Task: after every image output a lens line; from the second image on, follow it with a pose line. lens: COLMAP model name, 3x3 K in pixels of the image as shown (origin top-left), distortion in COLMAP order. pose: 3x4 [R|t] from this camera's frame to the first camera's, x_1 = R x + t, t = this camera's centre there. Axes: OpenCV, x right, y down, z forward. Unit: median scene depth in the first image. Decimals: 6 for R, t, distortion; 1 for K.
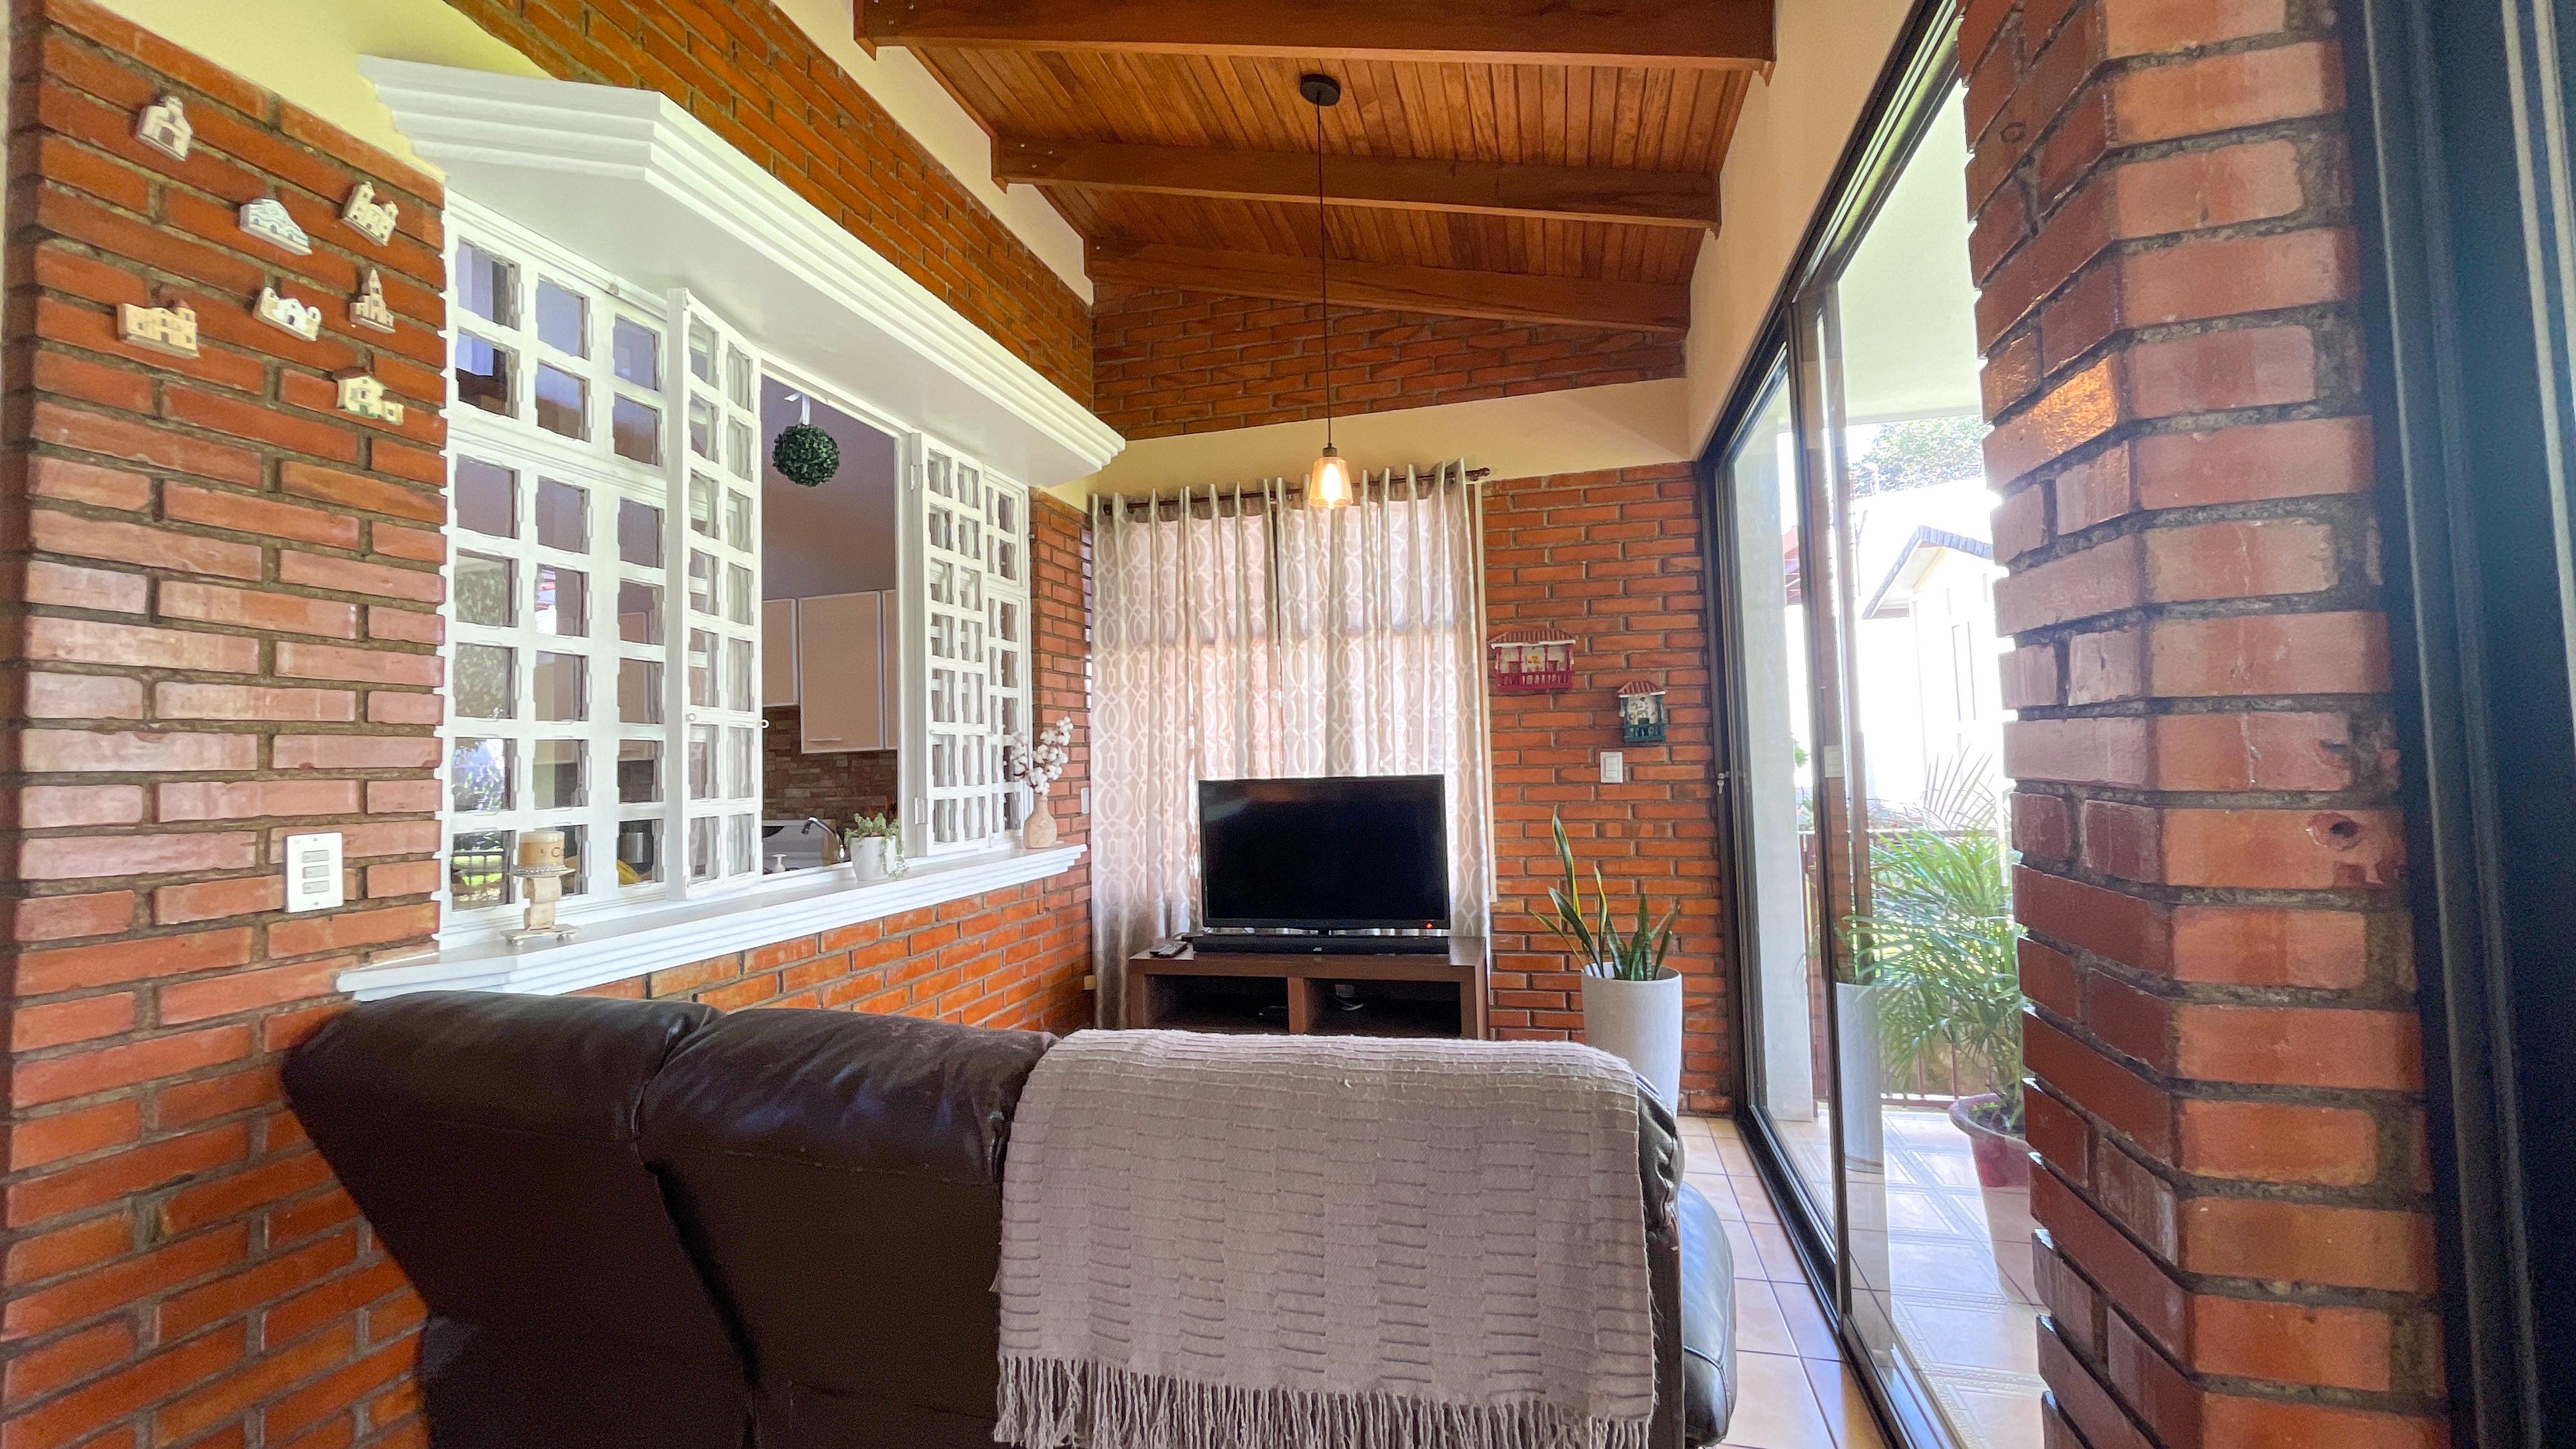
lens RADIAL K [[1039.2, 0, 1287.1], [0, 1039.2, 712.0], [0, 0, 1]] dist [-0.000138, 0.000181]
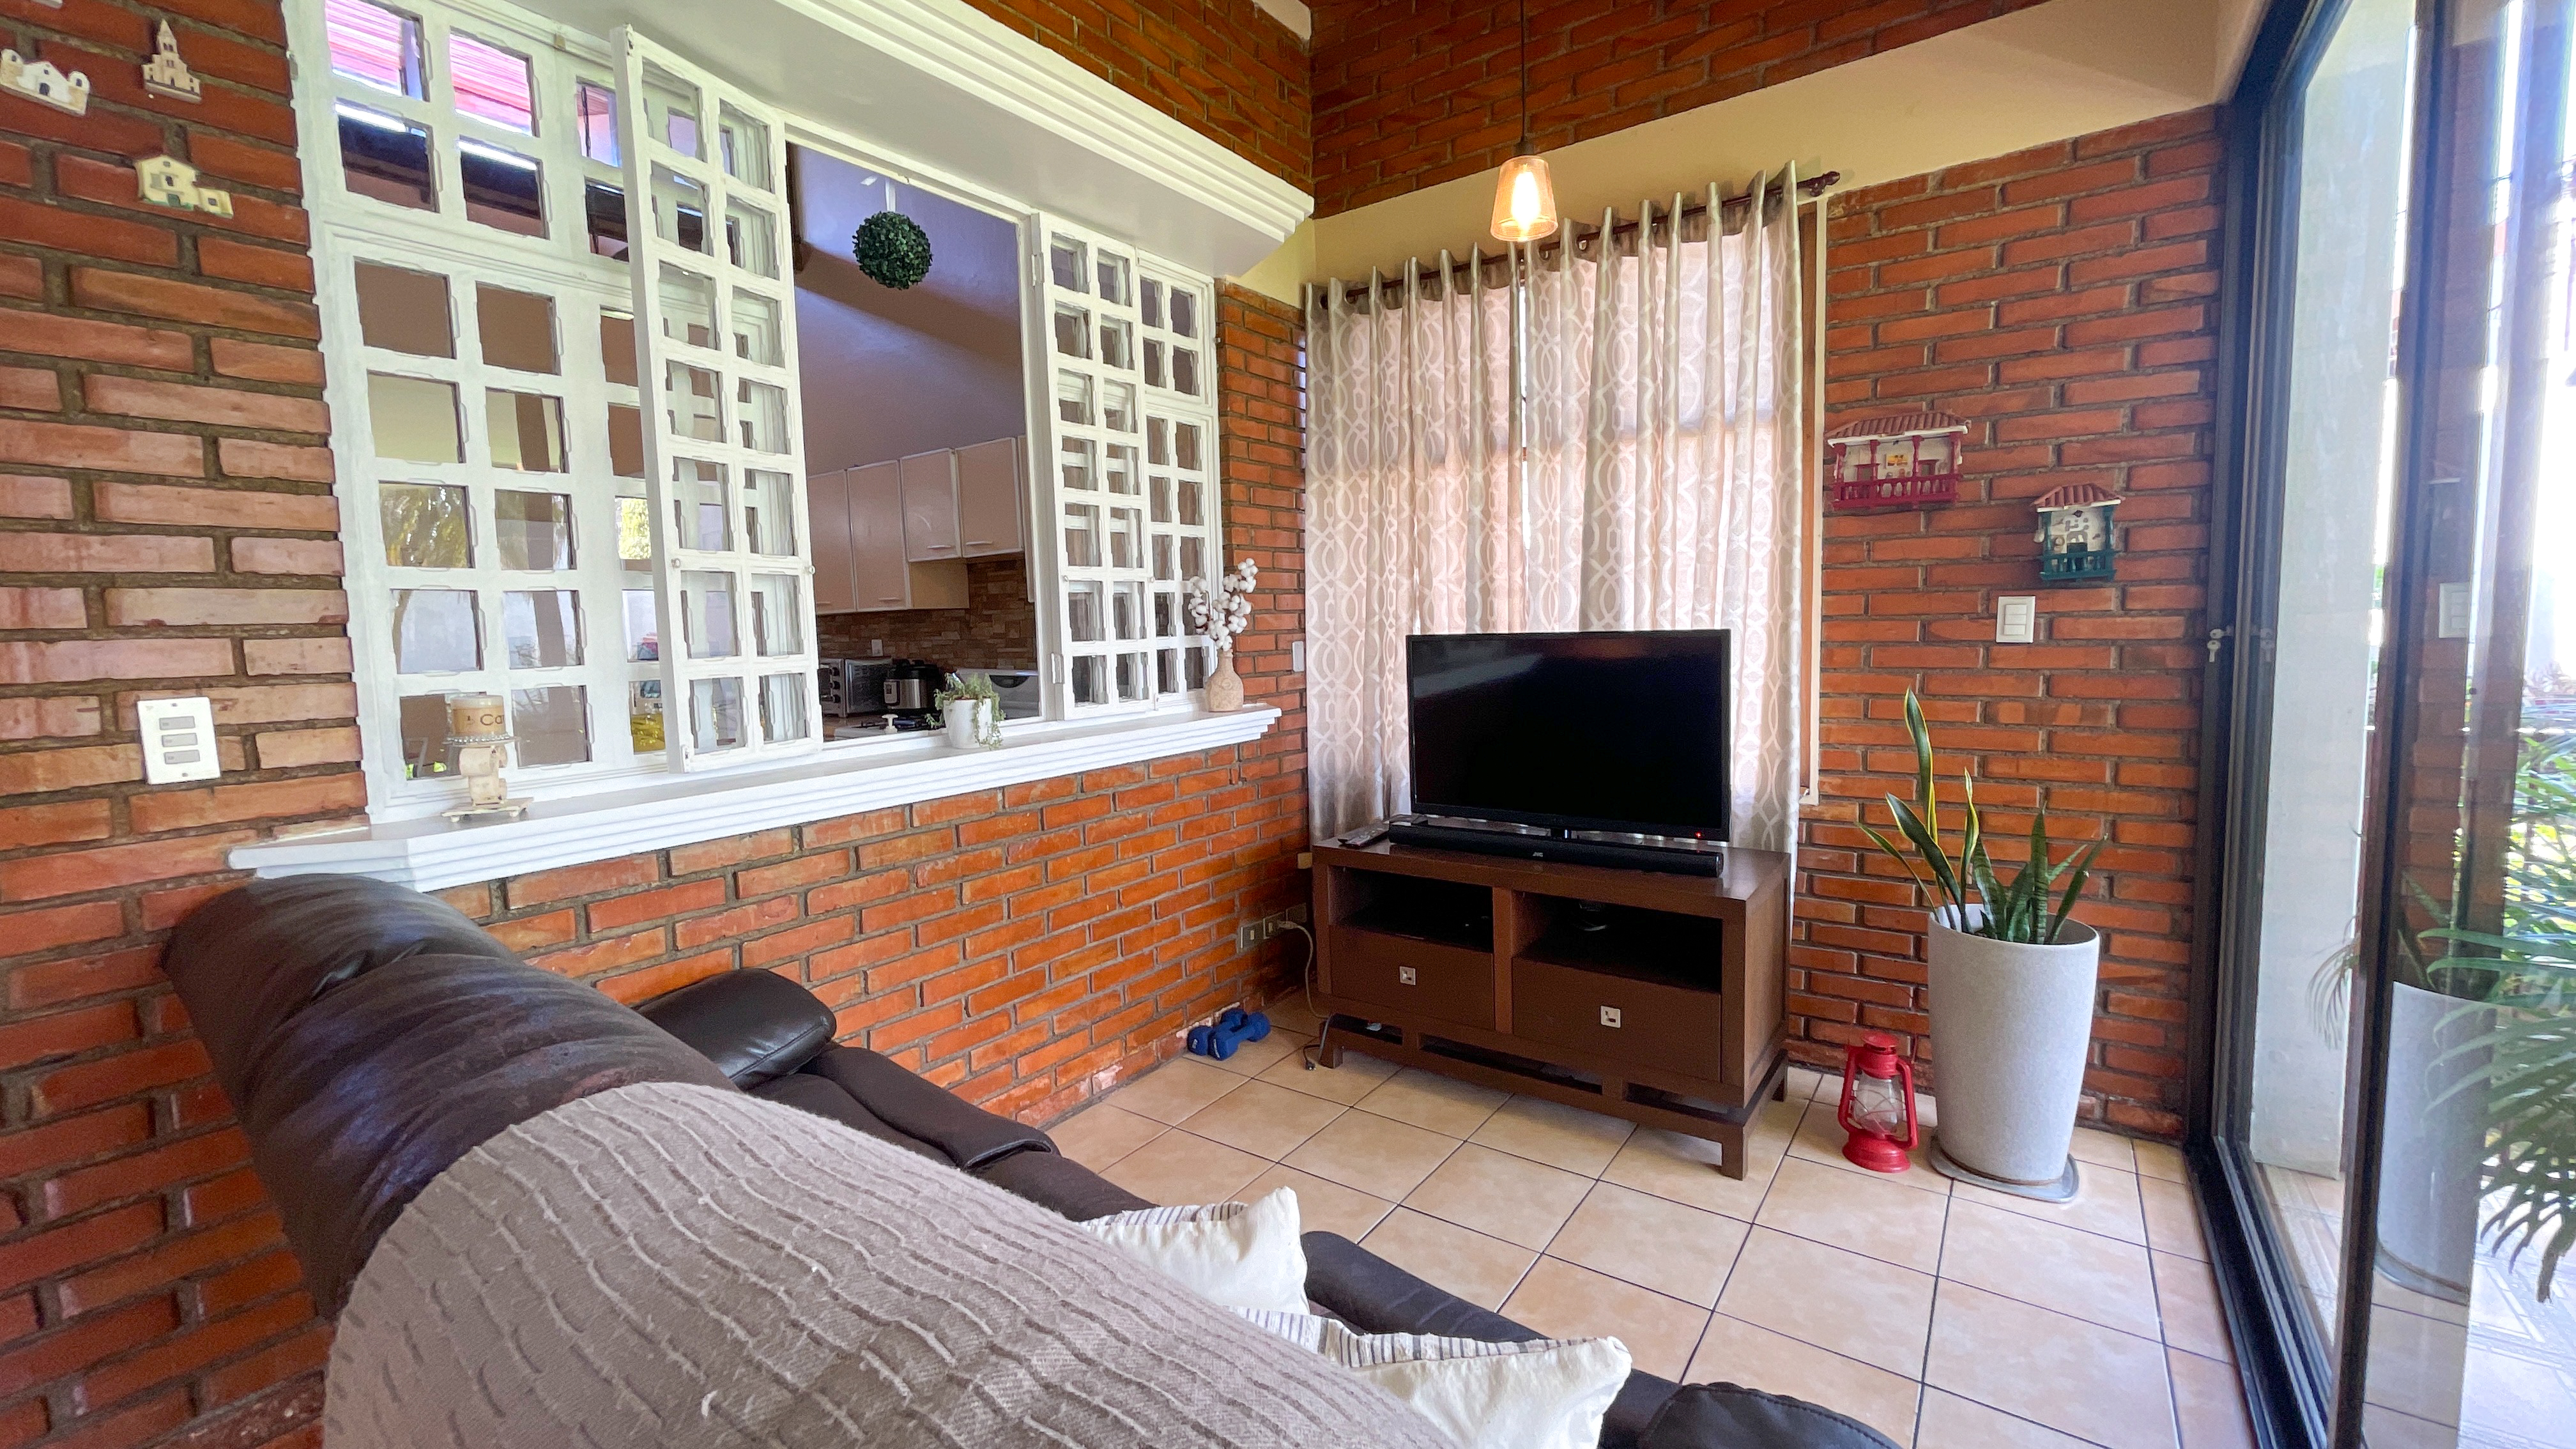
lens RADIAL K [[1042.3, 0, 1286.5], [0, 1042.3, 712.5], [0, 0, 1]] dist [-0.001414, -0.000594]
pose [[0.933340, 0.034104, -0.357369, 0.118919], [0.019063, 0.989365, 0.144202, 0.007333], [0.358487, -0.141401, 0.922764, 0.212071]]
